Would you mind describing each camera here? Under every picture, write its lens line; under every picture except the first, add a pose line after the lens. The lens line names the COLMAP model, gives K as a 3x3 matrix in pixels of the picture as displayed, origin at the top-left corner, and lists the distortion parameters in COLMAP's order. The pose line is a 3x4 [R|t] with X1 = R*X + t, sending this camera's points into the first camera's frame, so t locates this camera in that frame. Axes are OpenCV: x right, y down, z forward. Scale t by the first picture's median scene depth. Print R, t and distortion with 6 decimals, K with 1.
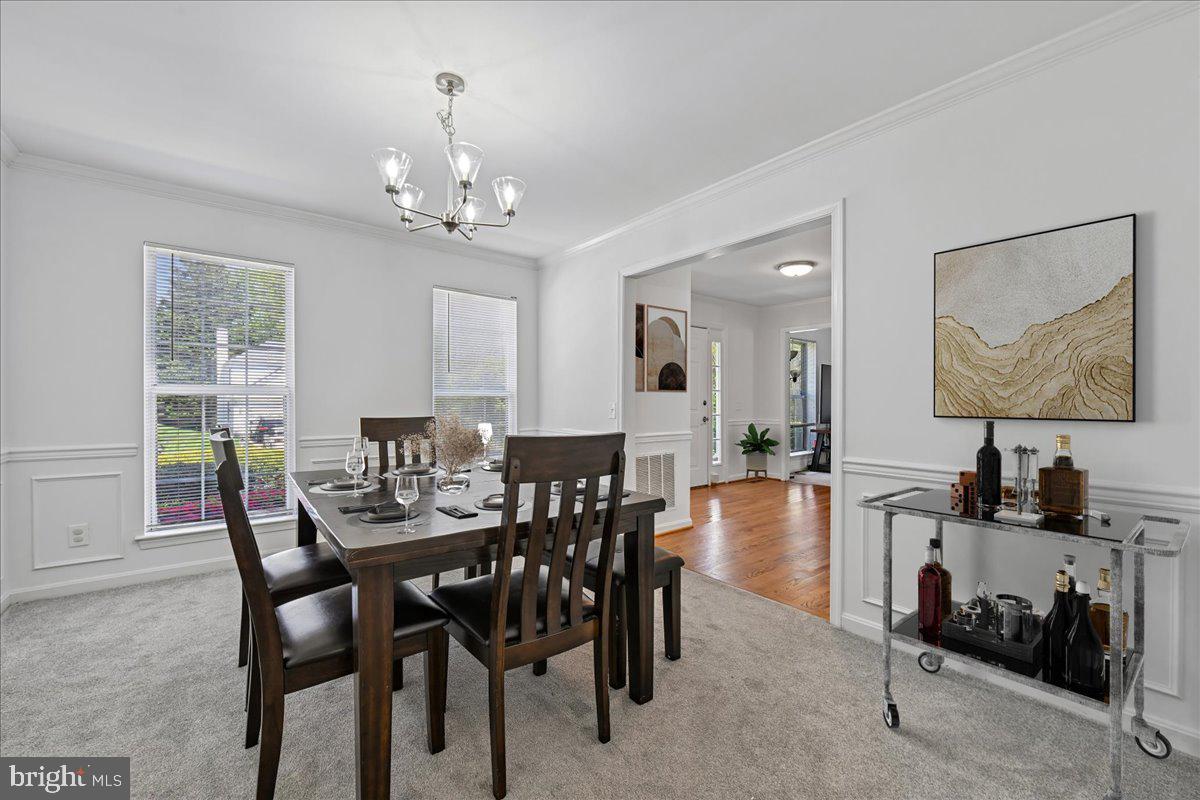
lens RADIAL K [[474.9, 0, 599.5], [0, 474.9, 405.6], [0, 0, 1]] dist [0.000979, -0.000012]
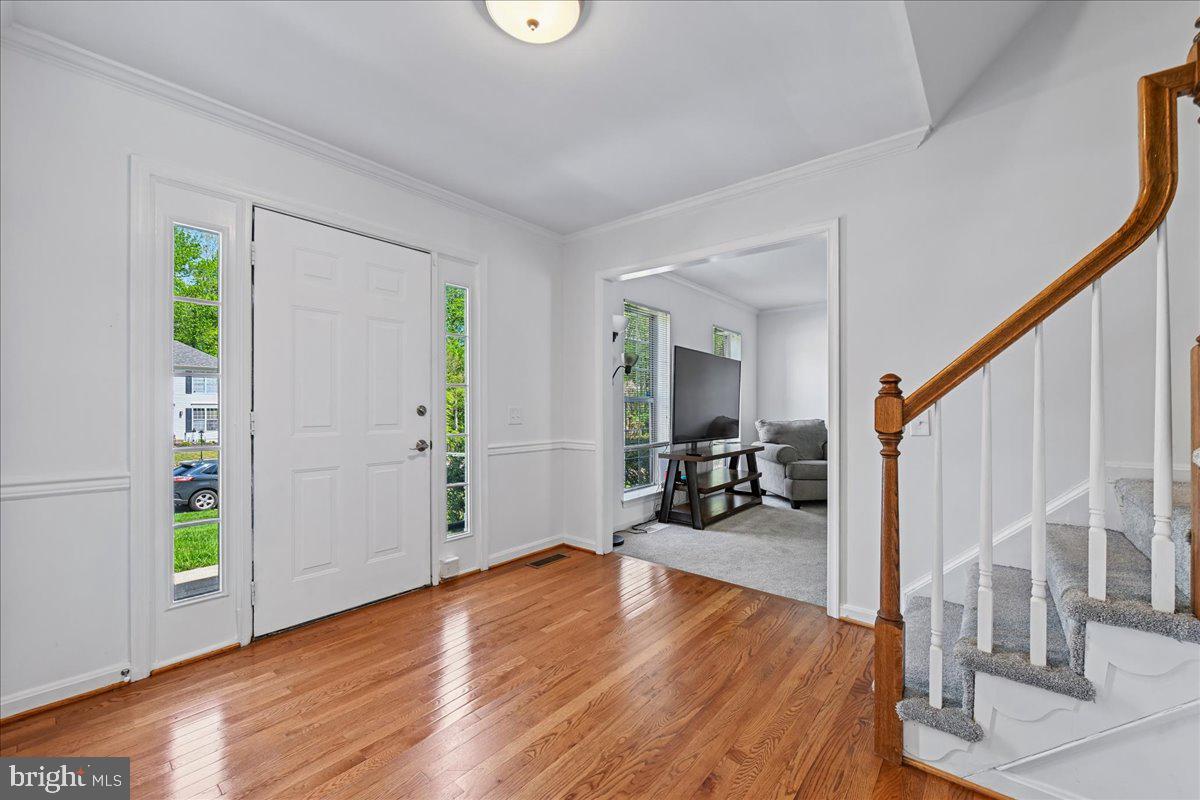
lens RADIAL K [[479.1, 0, 600.5], [0, 479.1, 401.9], [0, 0, 1]] dist [0.001759, 0.000203]
pose [[0.977354, 0.008820, 0.211427, 0.241246], [-0.006221, 0.999897, -0.012955, -0.007714], [-0.211520, 0.011346, 0.977308, 0.414850]]
